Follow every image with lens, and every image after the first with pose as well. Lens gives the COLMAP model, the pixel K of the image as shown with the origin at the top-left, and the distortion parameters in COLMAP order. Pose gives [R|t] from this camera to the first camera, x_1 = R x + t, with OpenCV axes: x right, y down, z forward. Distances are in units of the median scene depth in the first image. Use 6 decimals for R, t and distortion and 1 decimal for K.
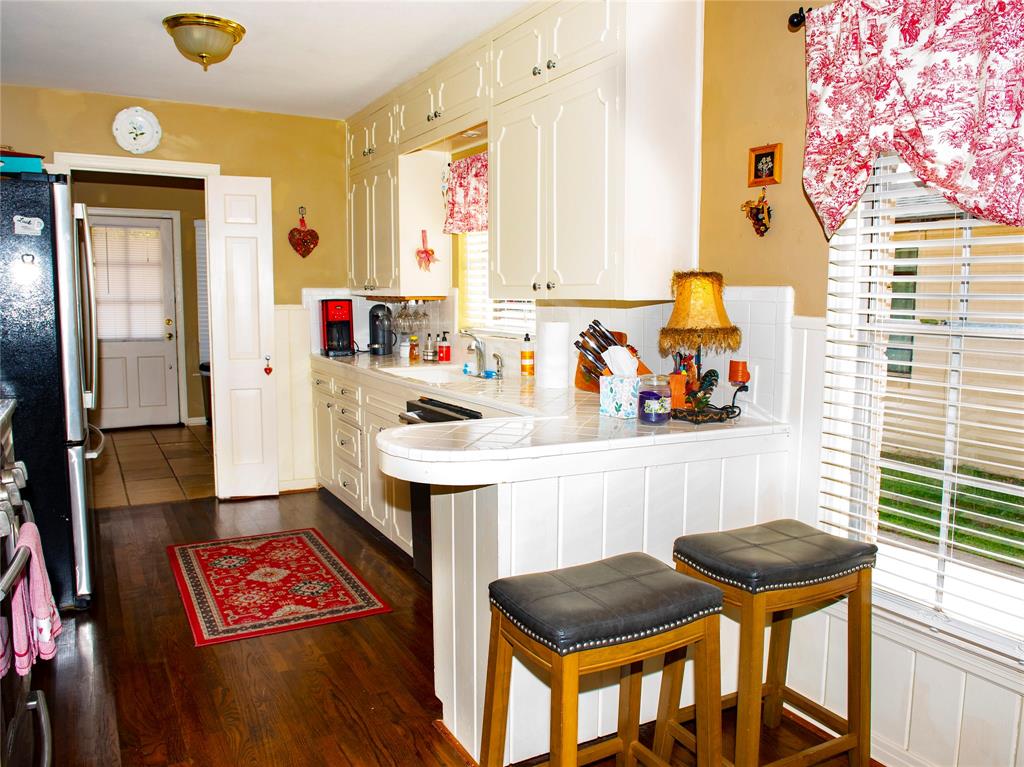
lens RADIAL K [[784.4, 0, 513.0], [0, 784.4, 383.2], [0, 0, 1]] dist [-0.051848, -0.007336]
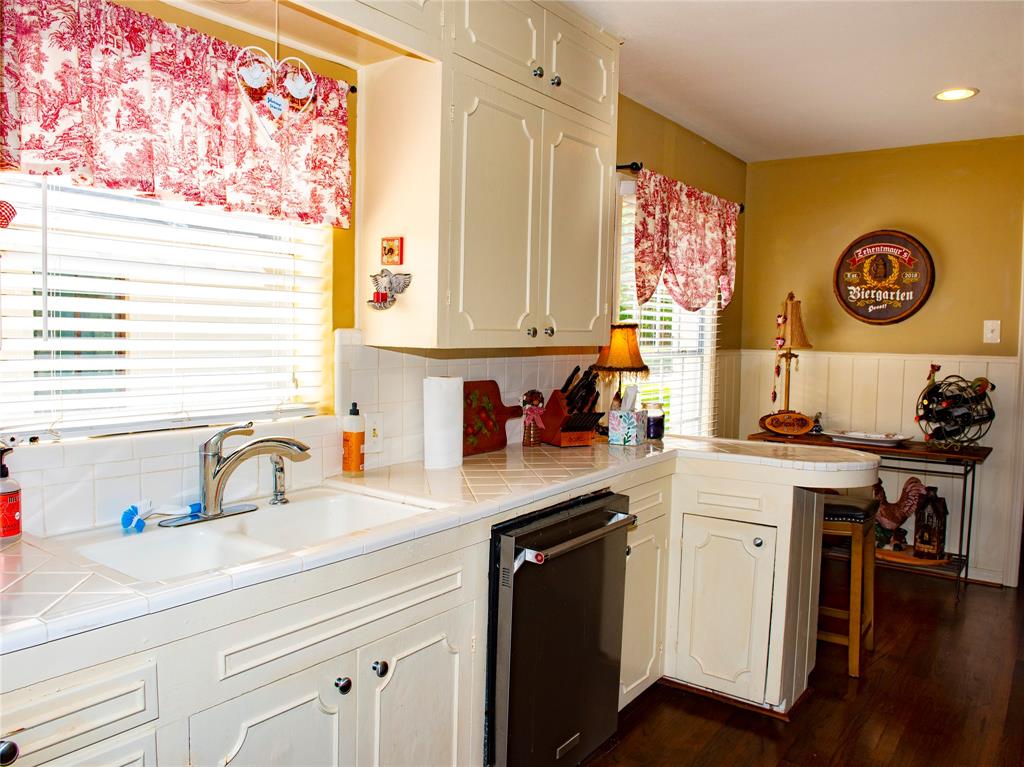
lens RADIAL K [[784.4, 0, 511.7], [0, 784.4, 380.9], [0, 0, 1]] dist [-0.051848, -0.007336]
pose [[-0.424728, -0.073969, 0.902294, -0.809387], [0.078834, 0.989849, 0.118256, -0.196275], [-0.901882, 0.121358, -0.414585, 1.557394]]
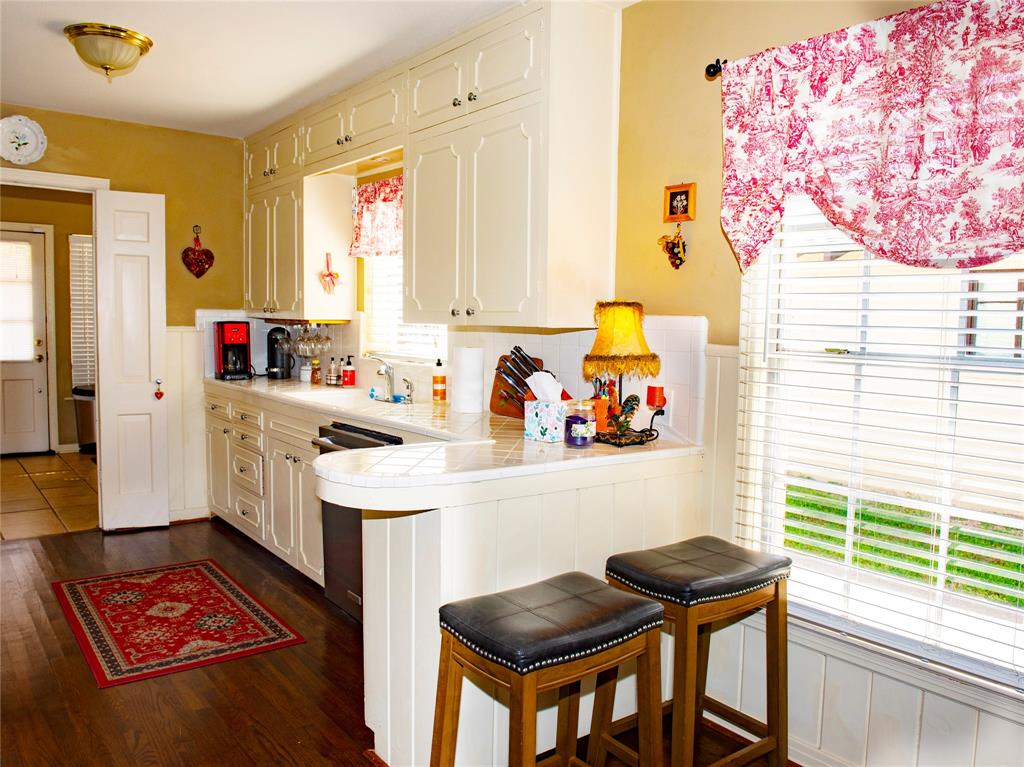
lens RADIAL K [[784.4, 0, 513.1], [0, 784.4, 382.6], [0, 0, 1]] dist [-0.051848, -0.007336]
pose [[0.987646, 0.001876, 0.156692, -0.062305], [0.002913, 0.999536, -0.030327, -0.002059], [-0.156676, 0.030409, 0.987182, -0.011877]]
